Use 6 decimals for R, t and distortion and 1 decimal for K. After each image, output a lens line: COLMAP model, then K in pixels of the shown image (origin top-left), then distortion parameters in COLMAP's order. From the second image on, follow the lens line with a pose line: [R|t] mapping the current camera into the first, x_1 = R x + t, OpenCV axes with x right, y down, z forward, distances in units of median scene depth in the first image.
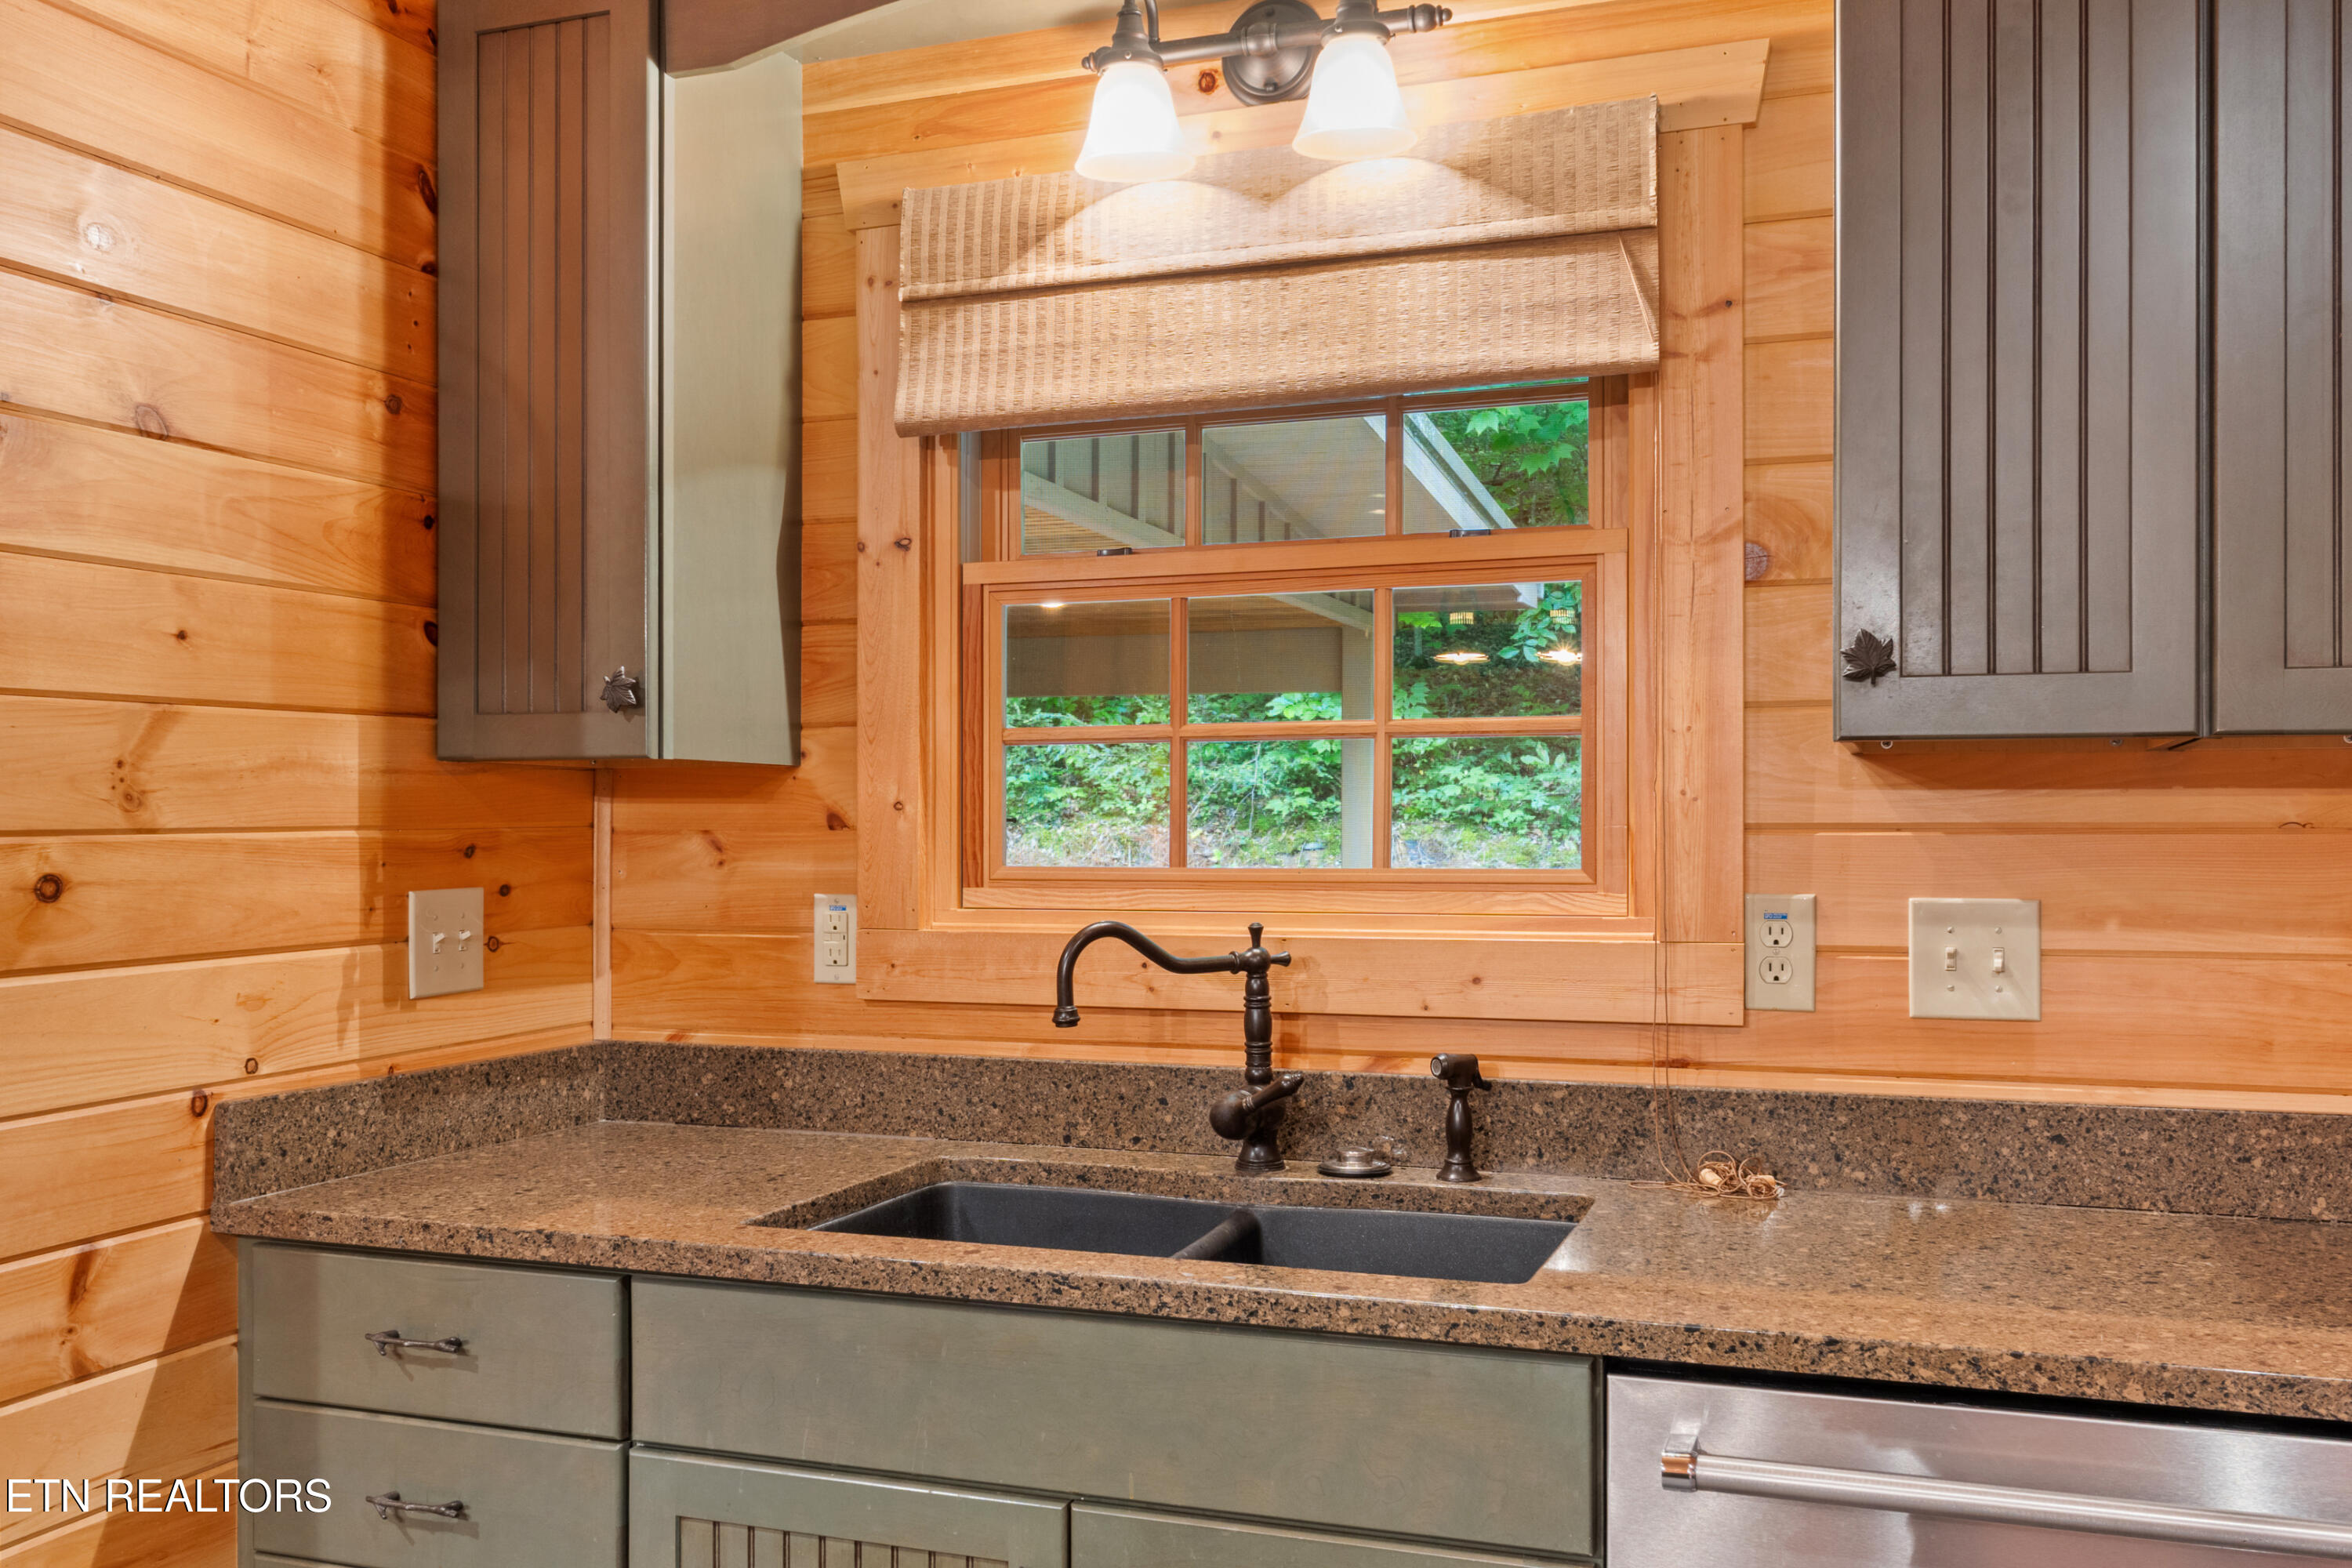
lens RADIAL K [[2060.2, 0, 1183.2], [0, 2060.2, 802.6], [0, 0, 1]] dist [0.008274, 0.001498]
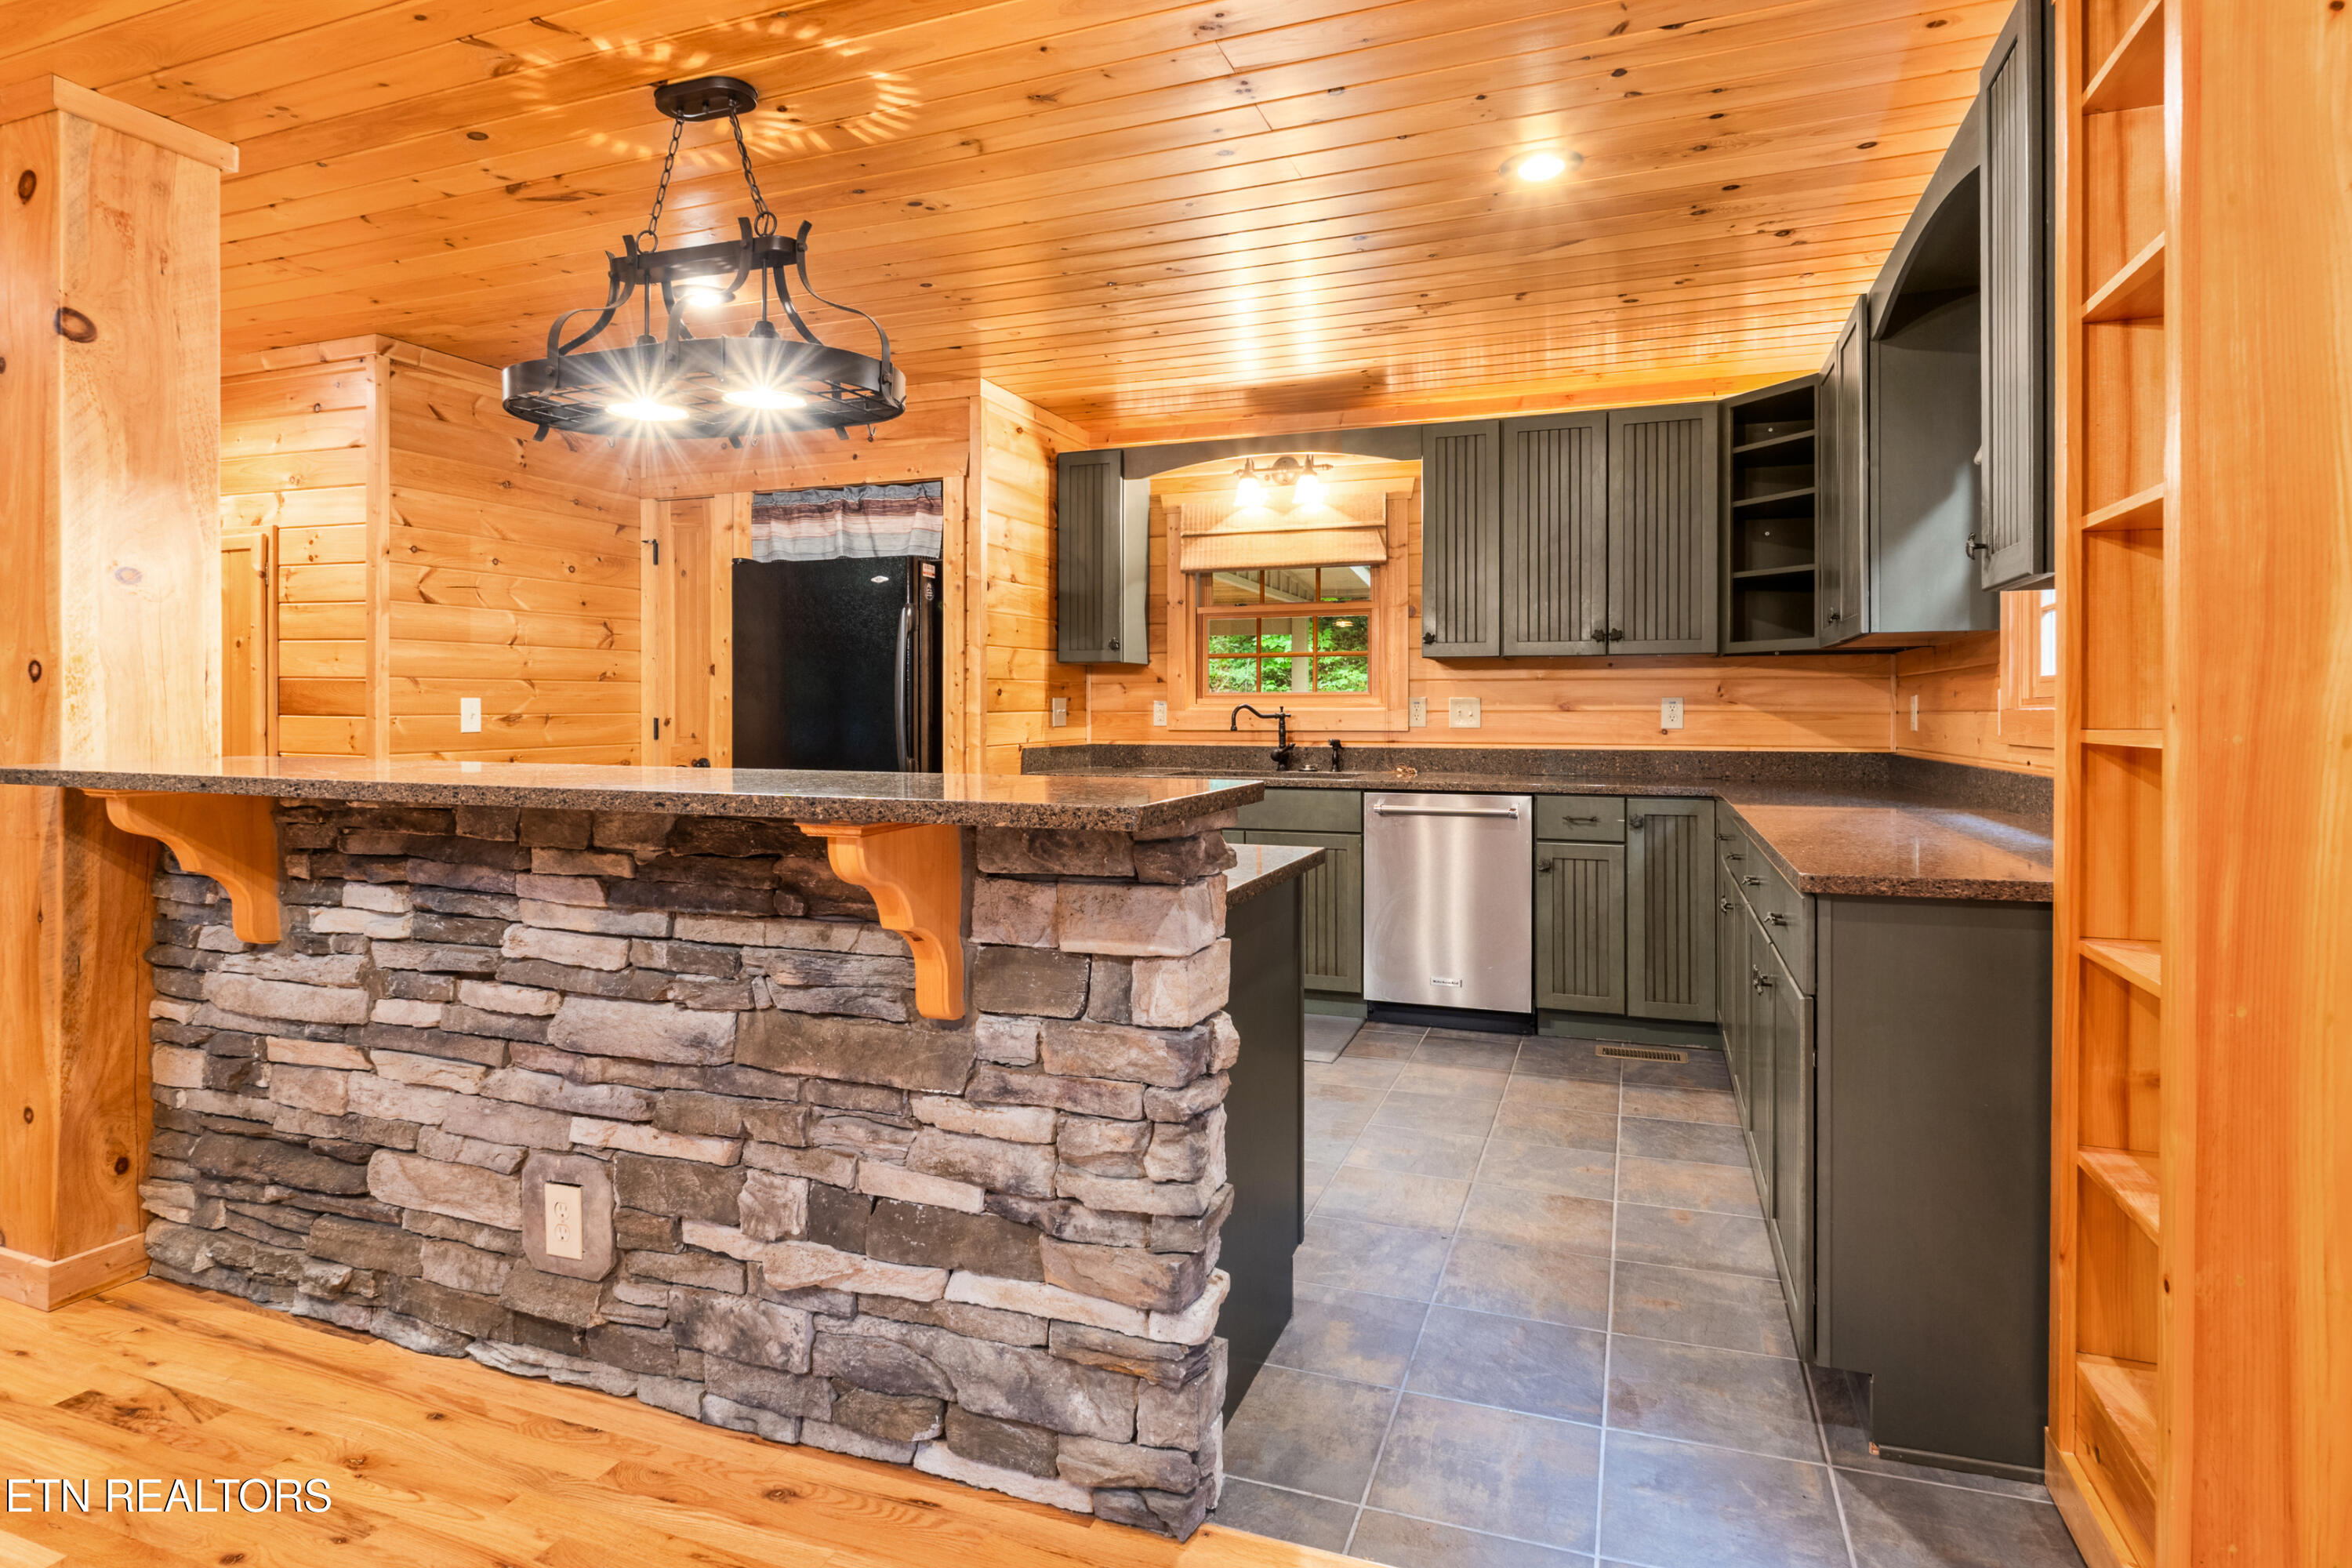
lens RADIAL K [[1334.1, 0, 1170.1], [0, 1334.1, 711.5], [0, 0, 1]] dist [0.009096, 0.001546]
pose [[0.999986, 0.001202, -0.005141, -0.154780], [-0.001148, 0.999944, 0.010548, 0.042713], [0.005153, -0.010542, 0.999931, -1.430182]]
